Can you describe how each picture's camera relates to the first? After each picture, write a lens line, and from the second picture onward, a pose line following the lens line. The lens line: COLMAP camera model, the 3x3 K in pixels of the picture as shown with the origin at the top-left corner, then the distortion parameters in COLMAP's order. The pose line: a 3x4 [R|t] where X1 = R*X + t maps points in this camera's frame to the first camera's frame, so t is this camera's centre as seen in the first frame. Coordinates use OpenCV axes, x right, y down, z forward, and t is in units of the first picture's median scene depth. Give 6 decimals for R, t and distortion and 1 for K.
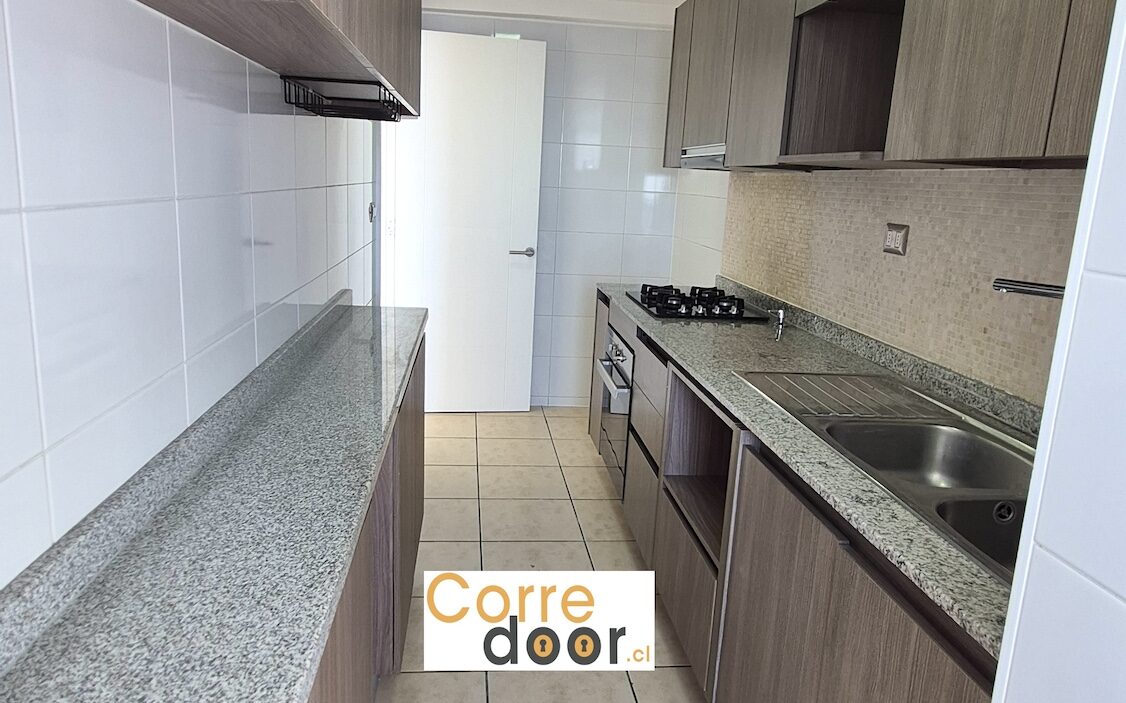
lens RADIAL K [[787.7, 0, 554.7], [0, 787.7, 345.9], [0, 0, 1]] dist [-0.010540, 0.024440]
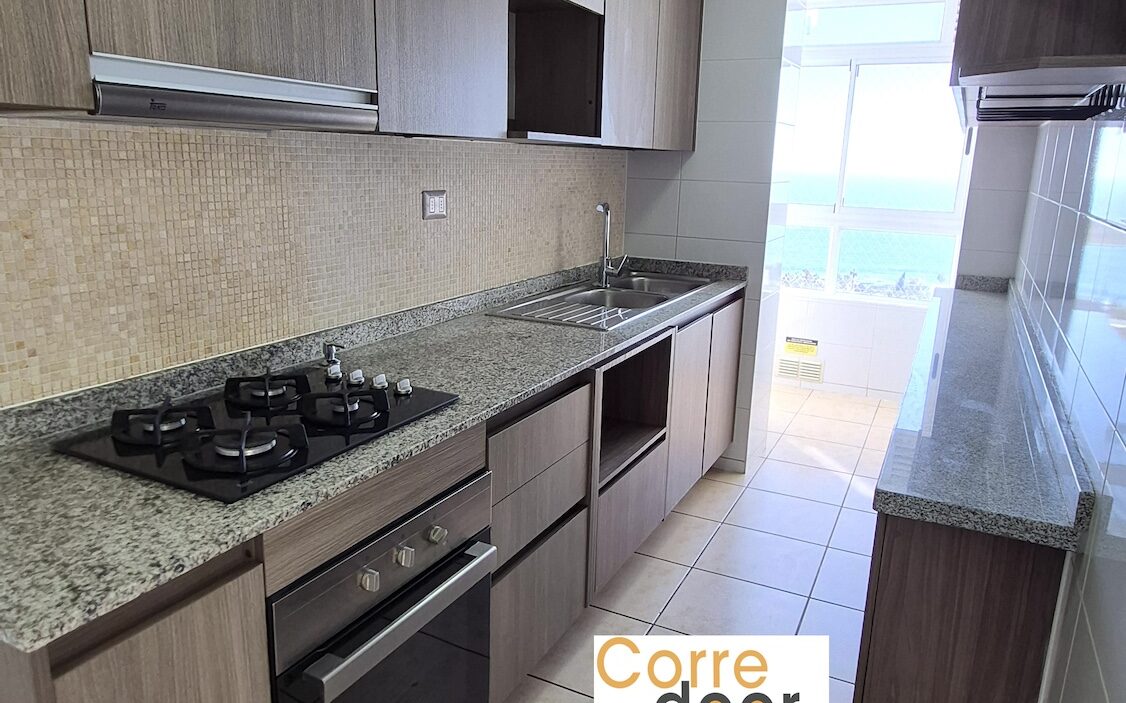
lens RADIAL K [[787.7, 0, 554.7], [0, 787.7, 345.9], [0, 0, 1]] dist [-0.010540, 0.024440]
pose [[-0.834892, -0.195732, 0.514437, -0.308273], [0.048174, 0.905064, 0.422539, -0.441252], [-0.548302, 0.377556, -0.746201, 1.939477]]
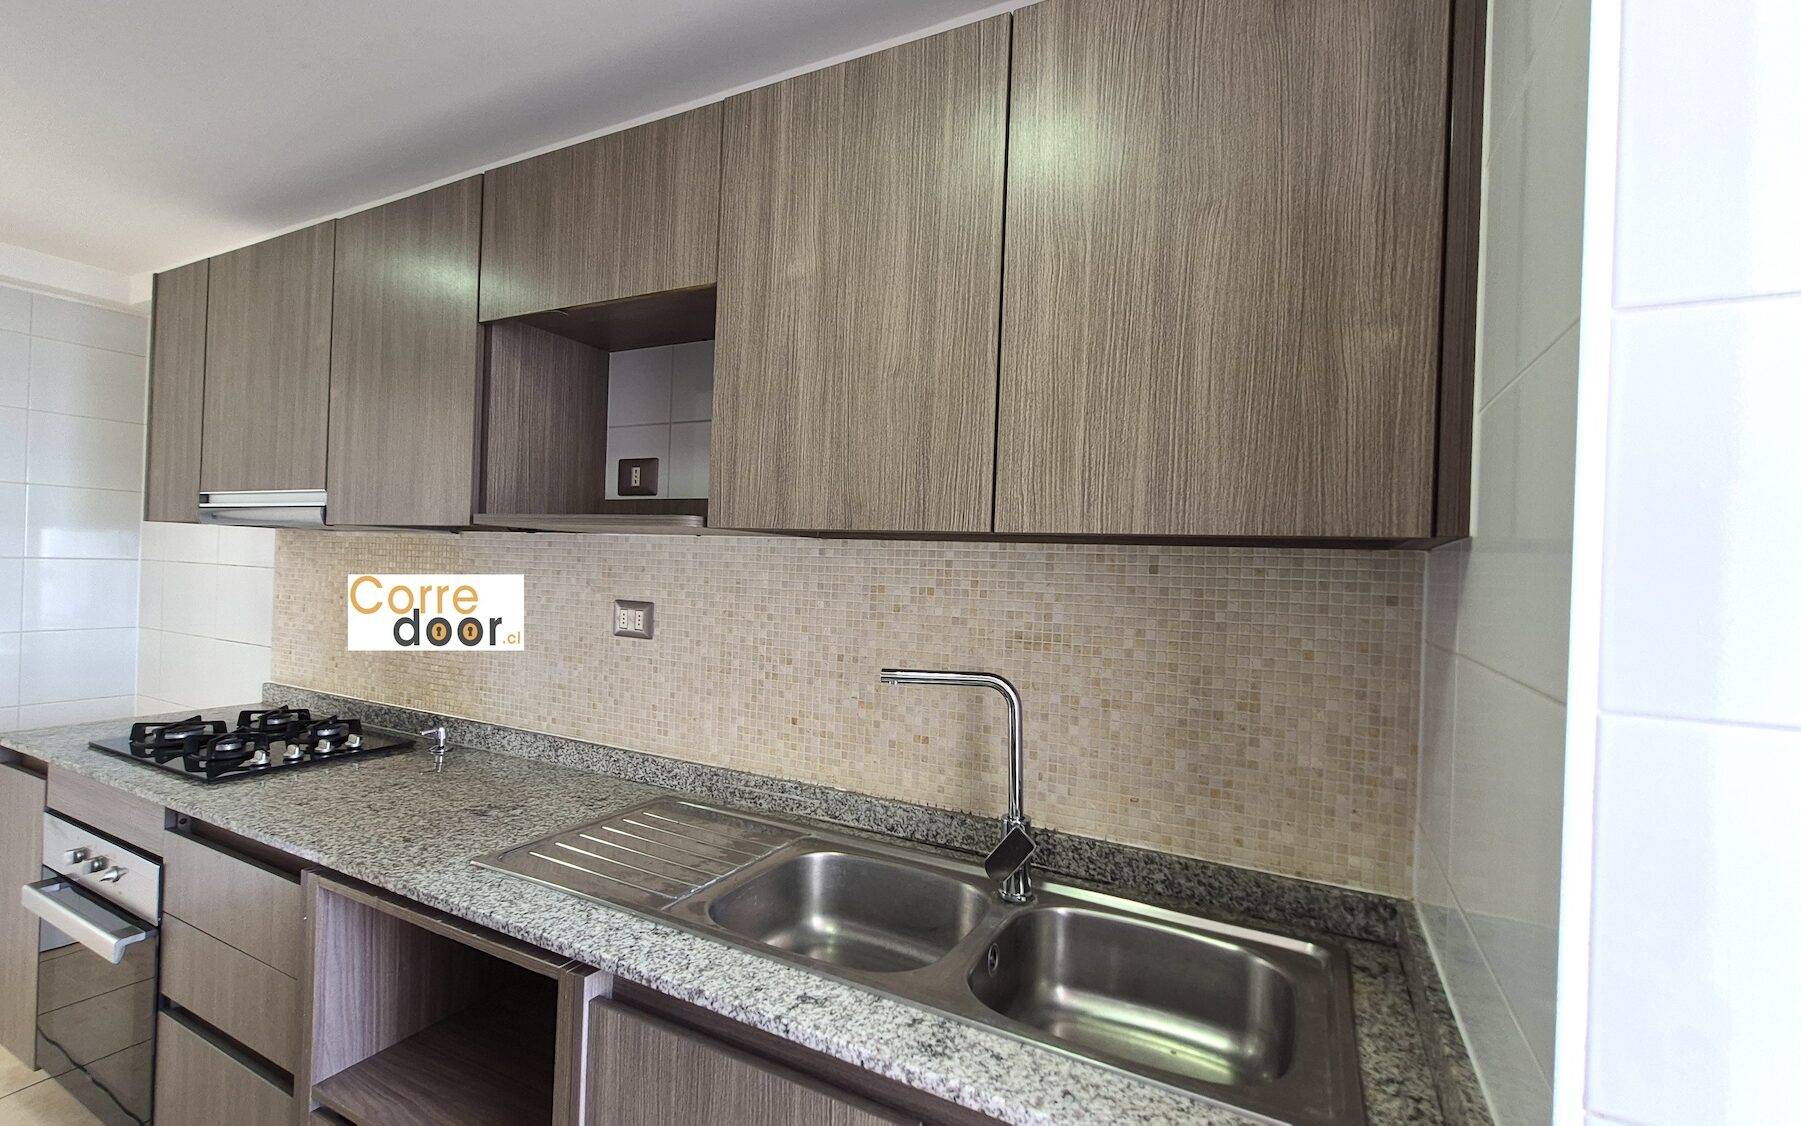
lens RADIAL K [[785.5, 0, 890.6], [0, 785.5, 574.0], [0, 0, 1]] dist [0.003879, 0.000339]
pose [[0.549358, -0.037900, 0.834727, -0.096108], [0.166411, 0.983922, -0.064845, -0.093948], [-0.818849, 0.174531, 0.546833, 0.373430]]
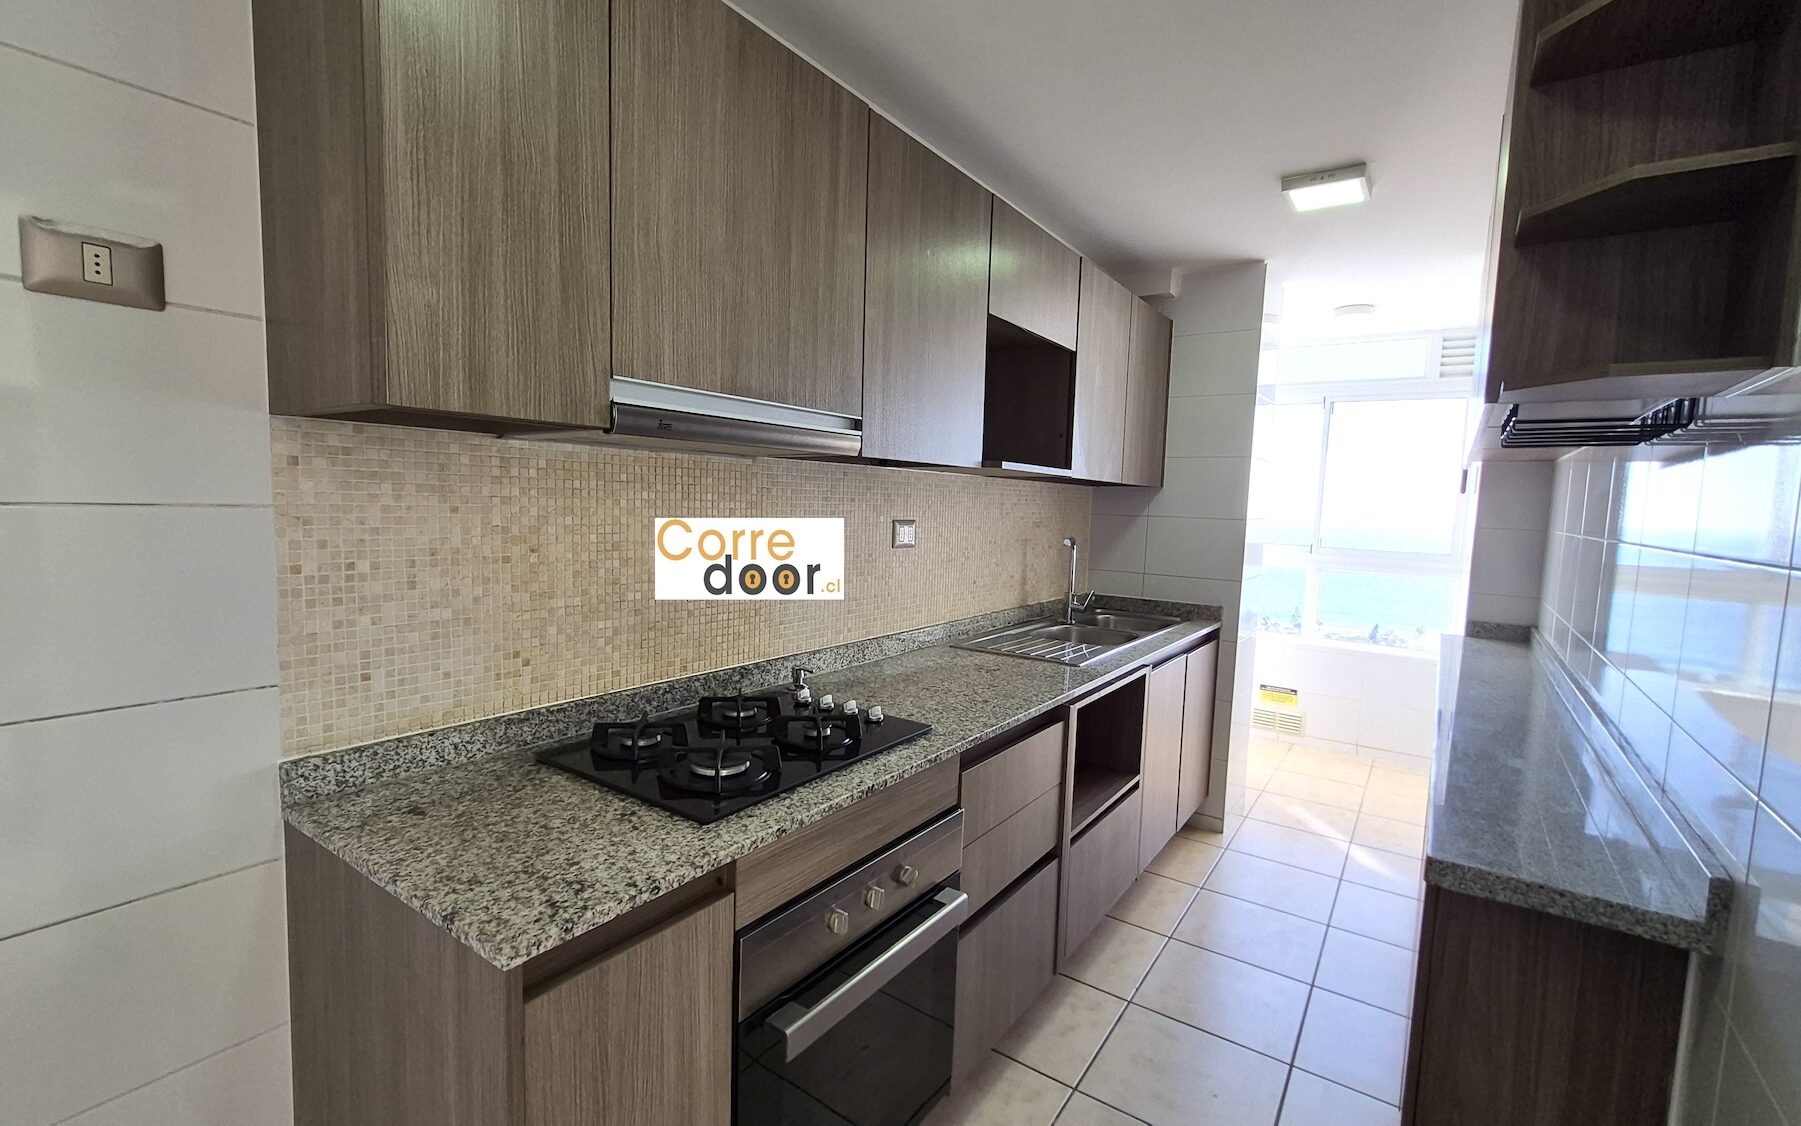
lens RADIAL K [[785.5, 0, 890.6], [0, 785.5, 574.0], [0, 0, 1]] dist [0.003879, 0.000339]
pose [[-0.750048, -0.135698, 0.647313, -0.267907], [0.070218, 0.956856, 0.281951, -0.419914], [-0.657645, 0.256930, -0.708159, 1.942662]]
